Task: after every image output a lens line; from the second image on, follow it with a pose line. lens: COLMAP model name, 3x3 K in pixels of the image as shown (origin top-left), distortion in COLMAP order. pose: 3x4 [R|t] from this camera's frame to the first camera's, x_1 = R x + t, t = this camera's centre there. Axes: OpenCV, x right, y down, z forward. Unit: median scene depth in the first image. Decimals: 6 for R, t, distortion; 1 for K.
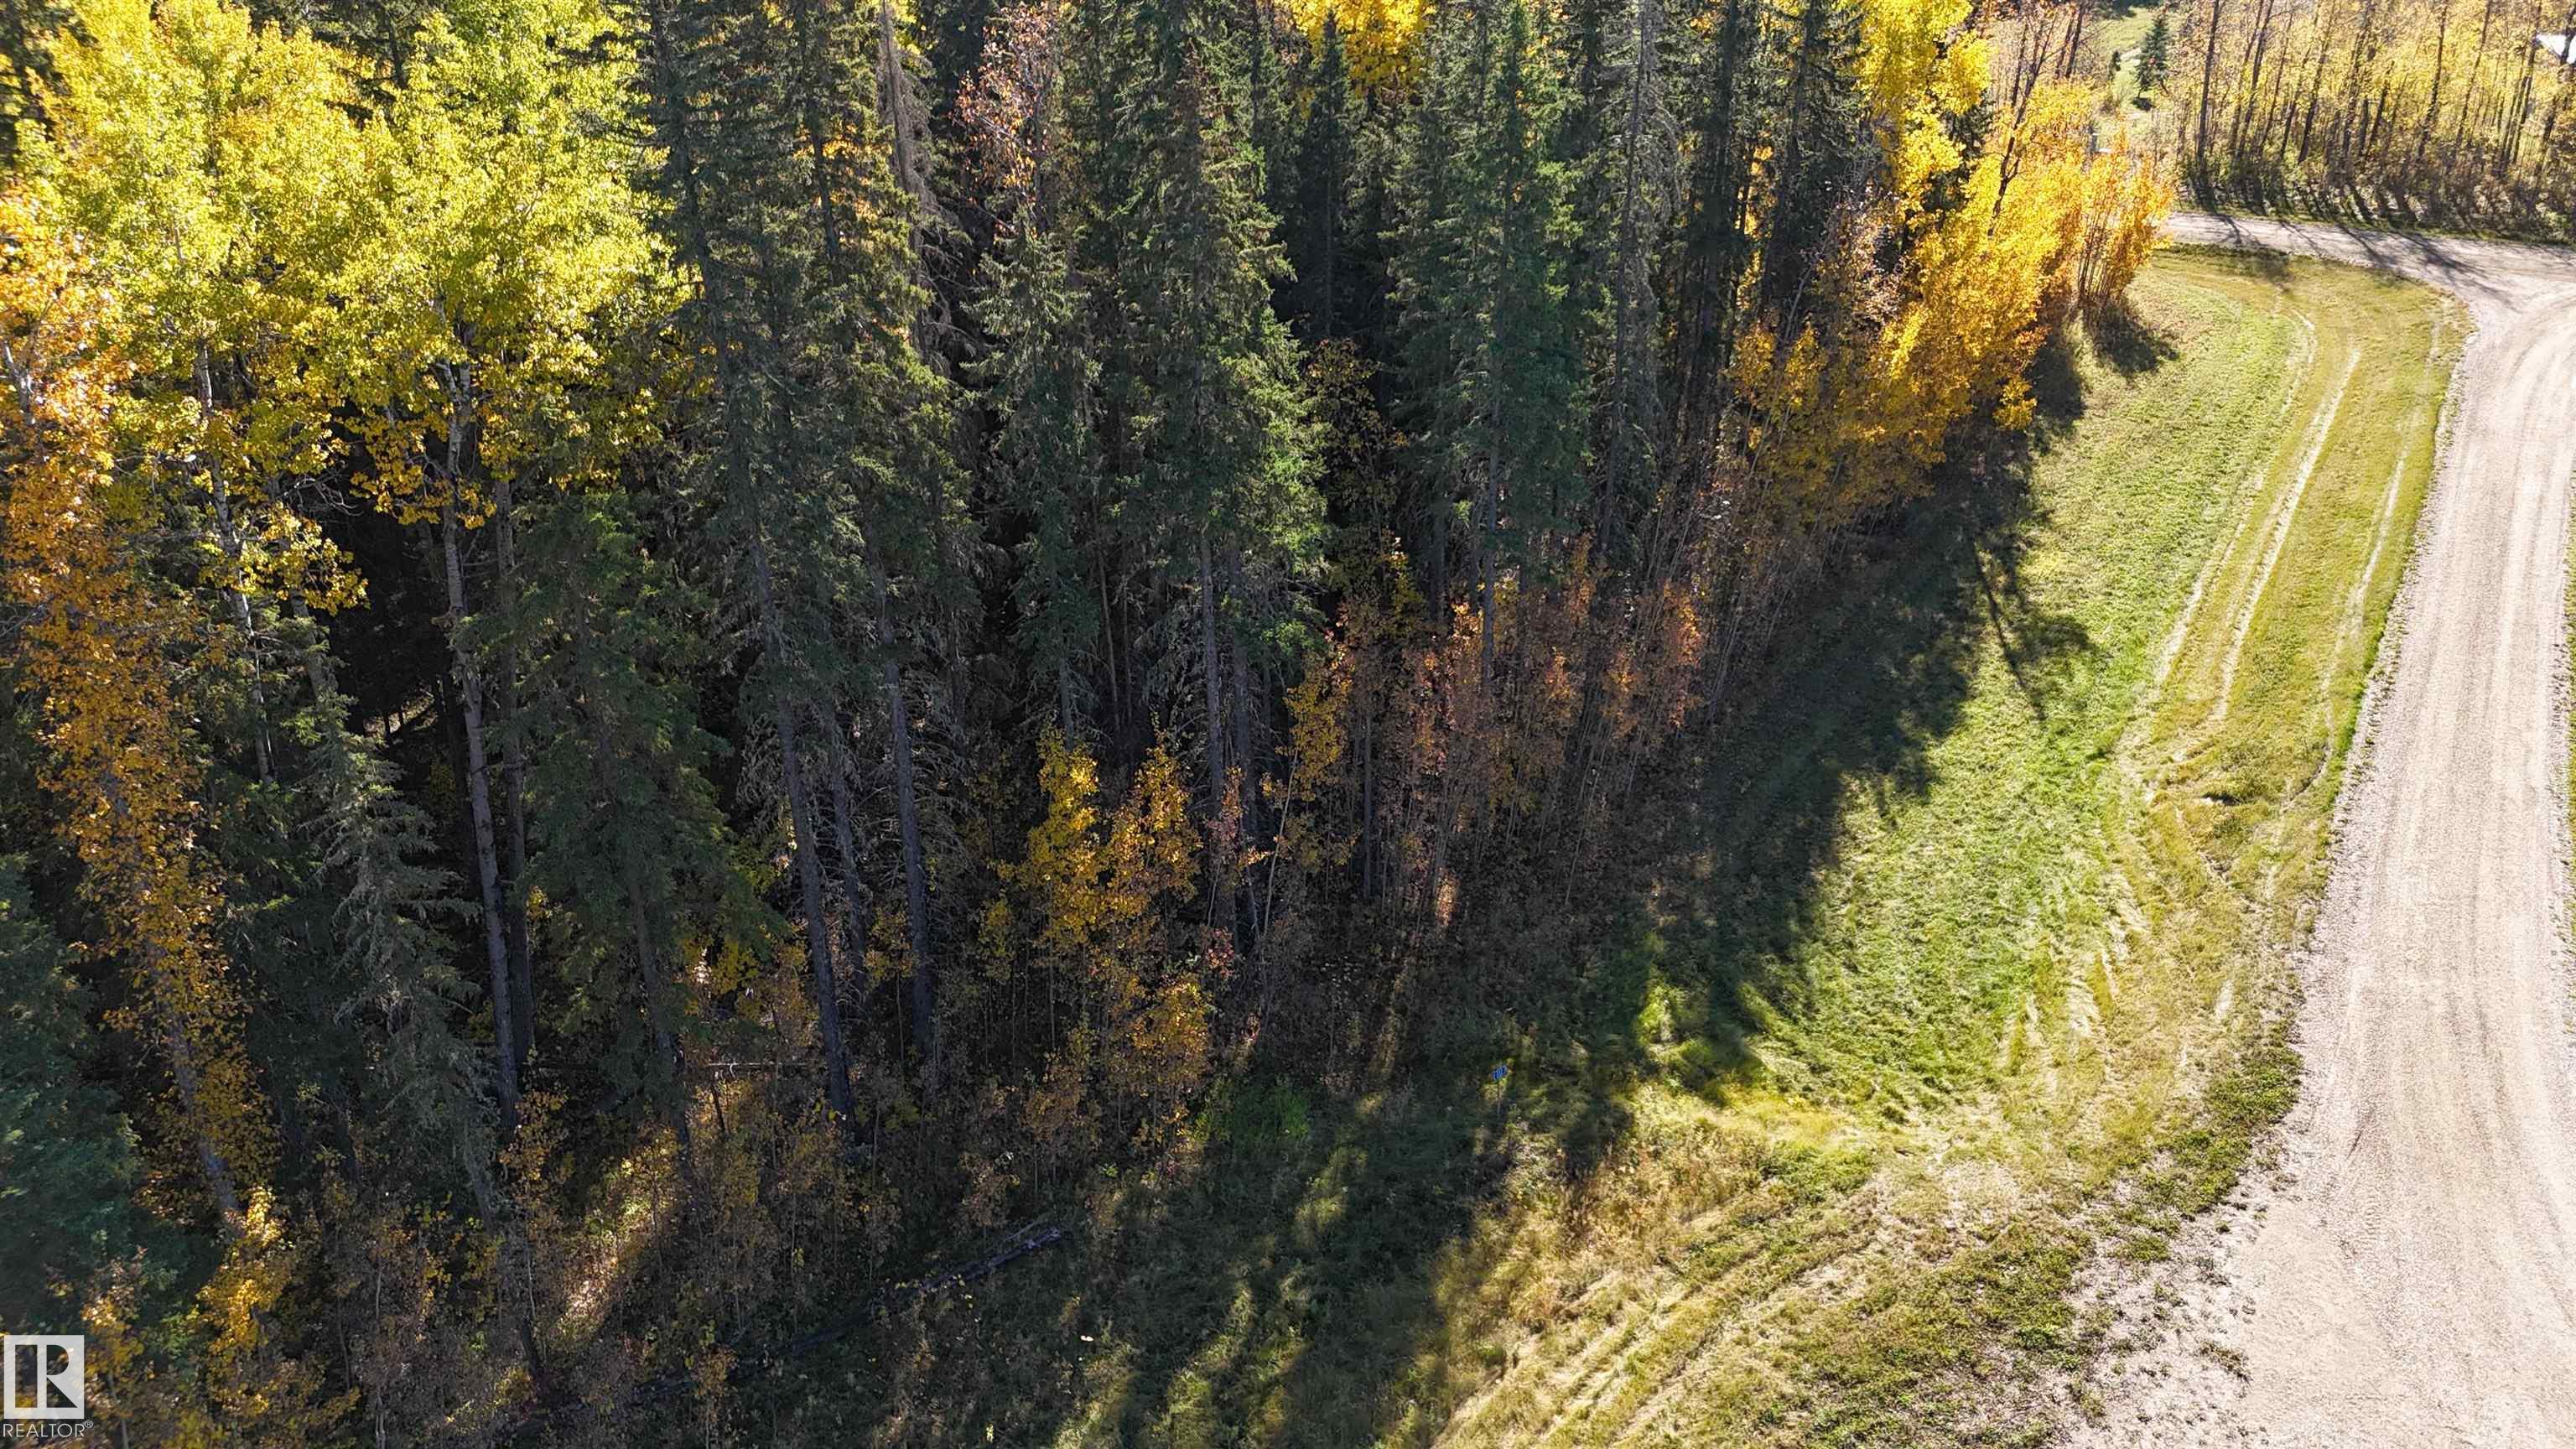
lens RADIAL K [[1933.5, 0, 1293.6], [0, 1933.5, 727.4], [0, 0, 1]] dist [0.088040, -0.082276]
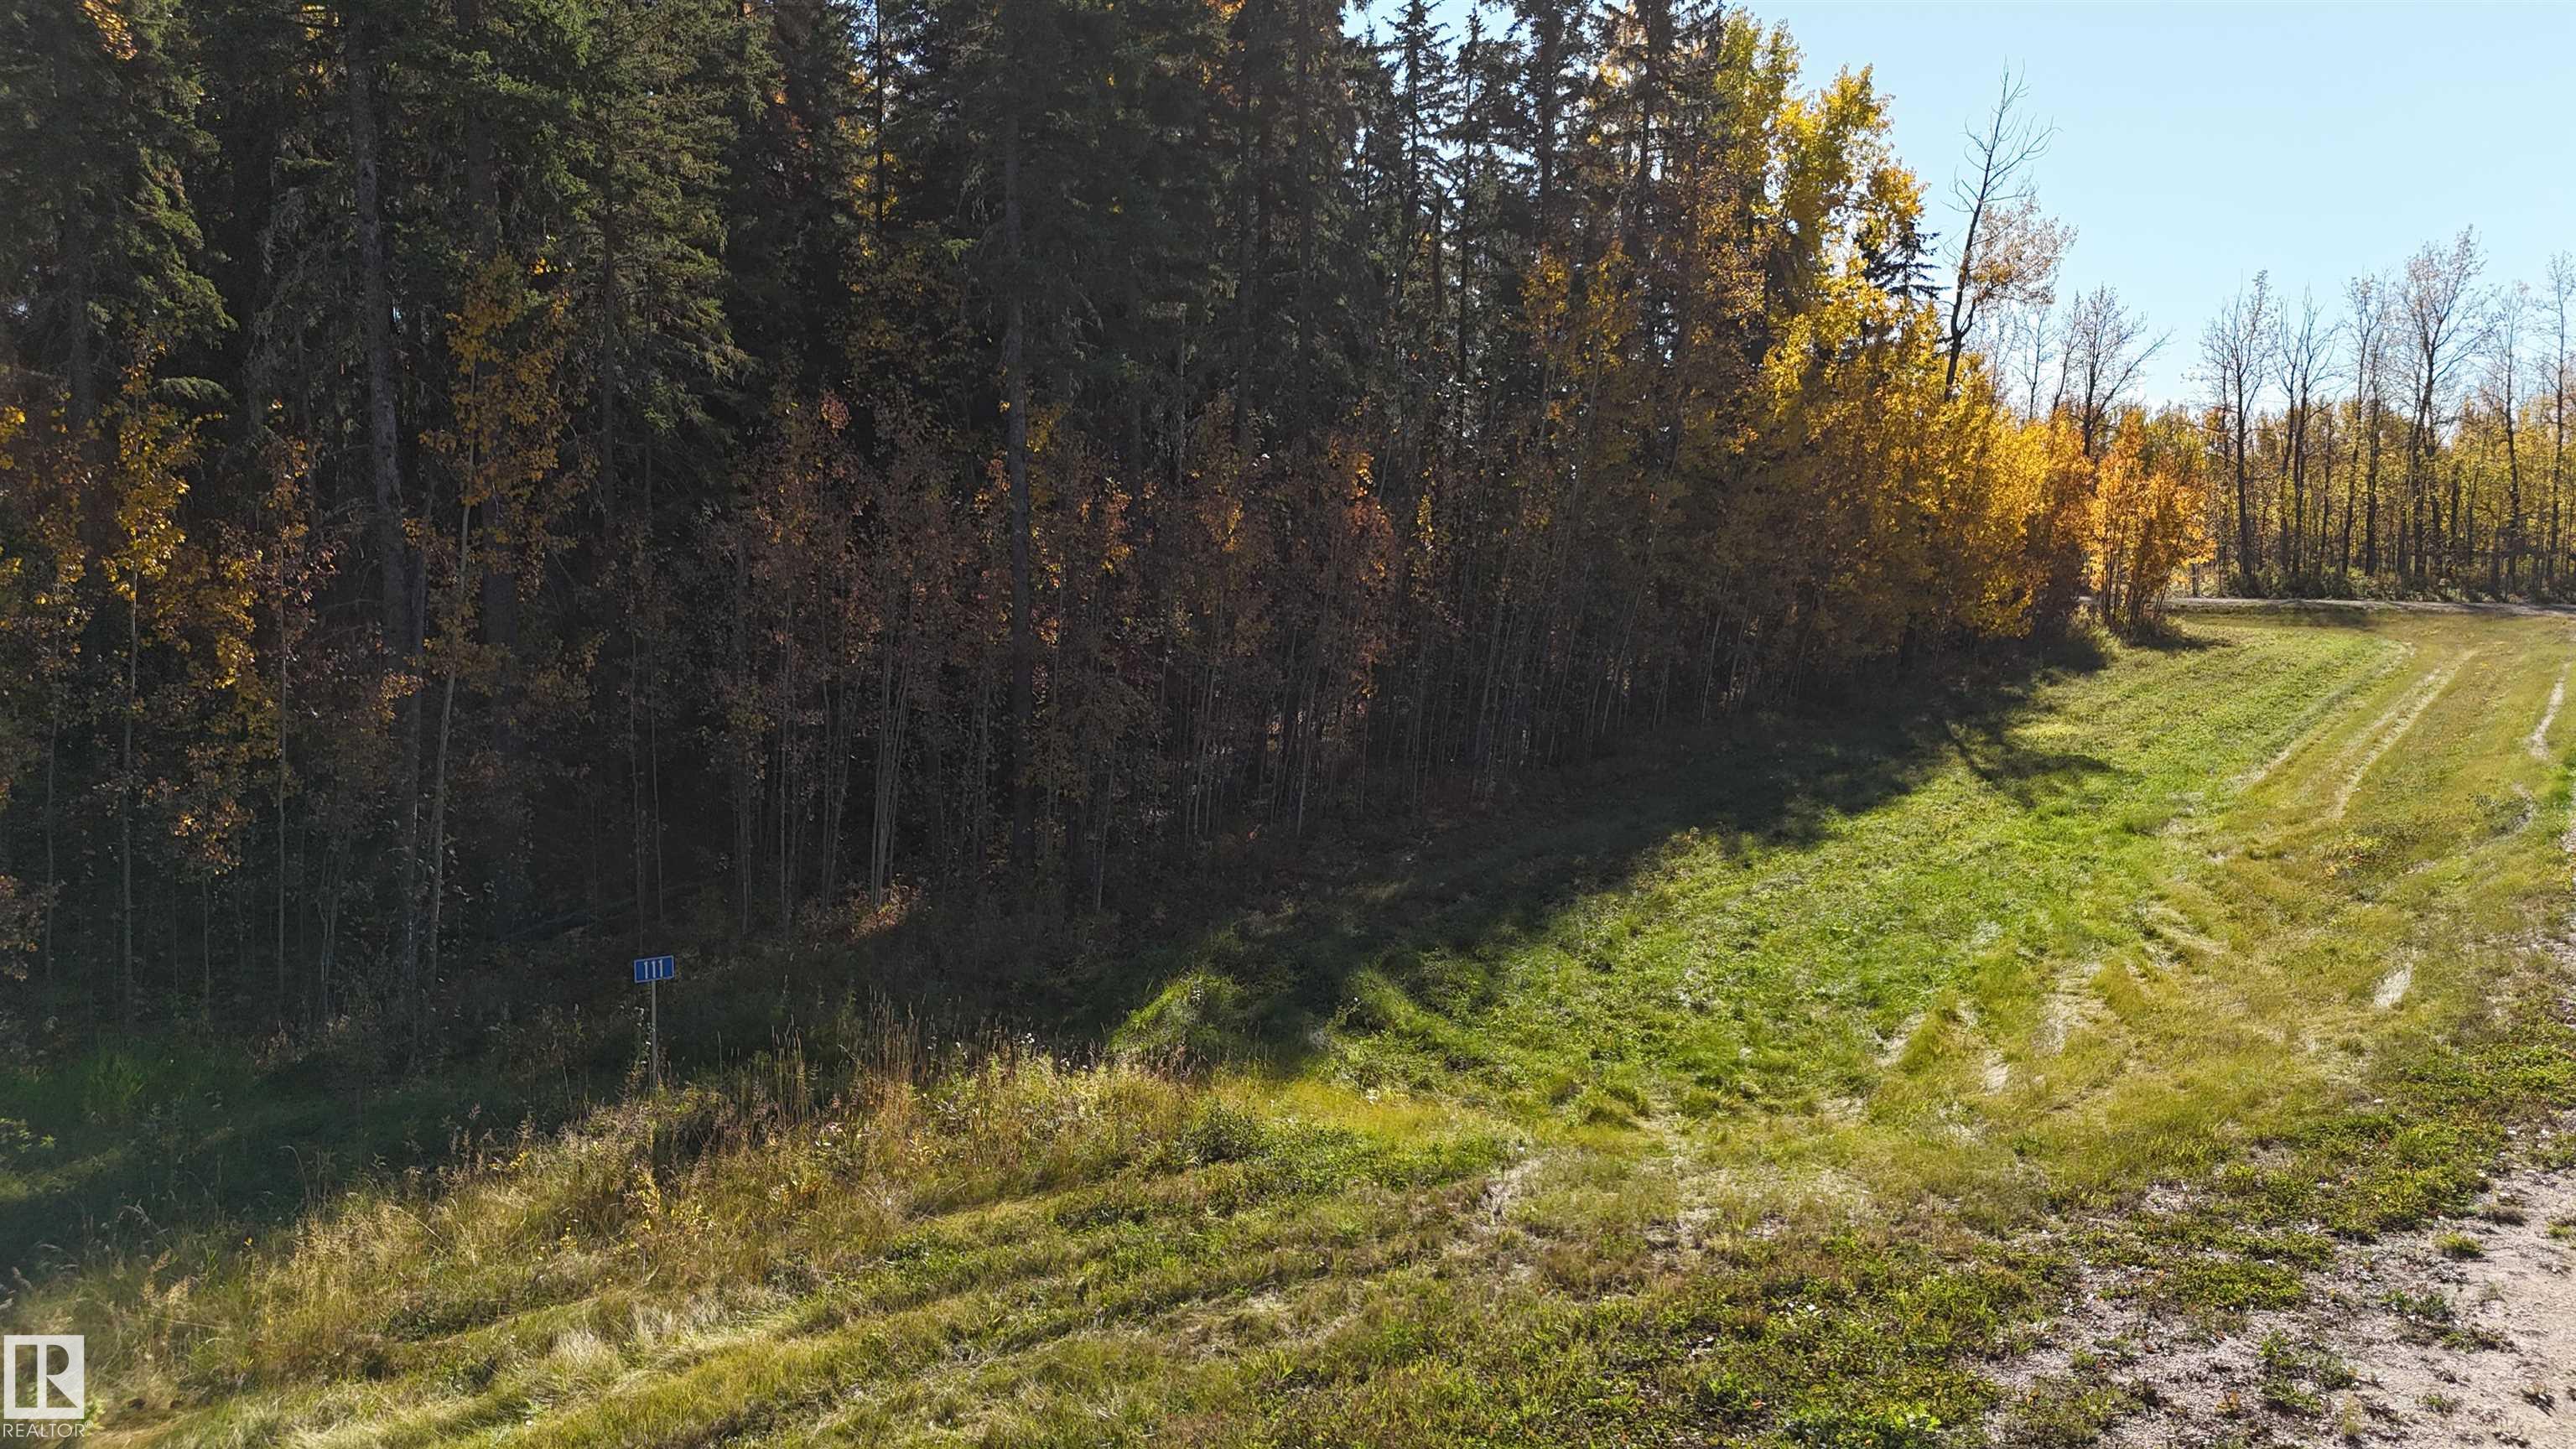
lens RADIAL K [[1933.5, 0, 1293.6], [0, 1933.5, 727.4], [0, 0, 1]] dist [0.088040, -0.082276]
pose [[0.998346, 0.020427, -0.053749, 0.281917], [-0.038278, 0.933636, -0.356171, 0.291366], [0.042907, 0.357639, 0.932874, 0.628482]]
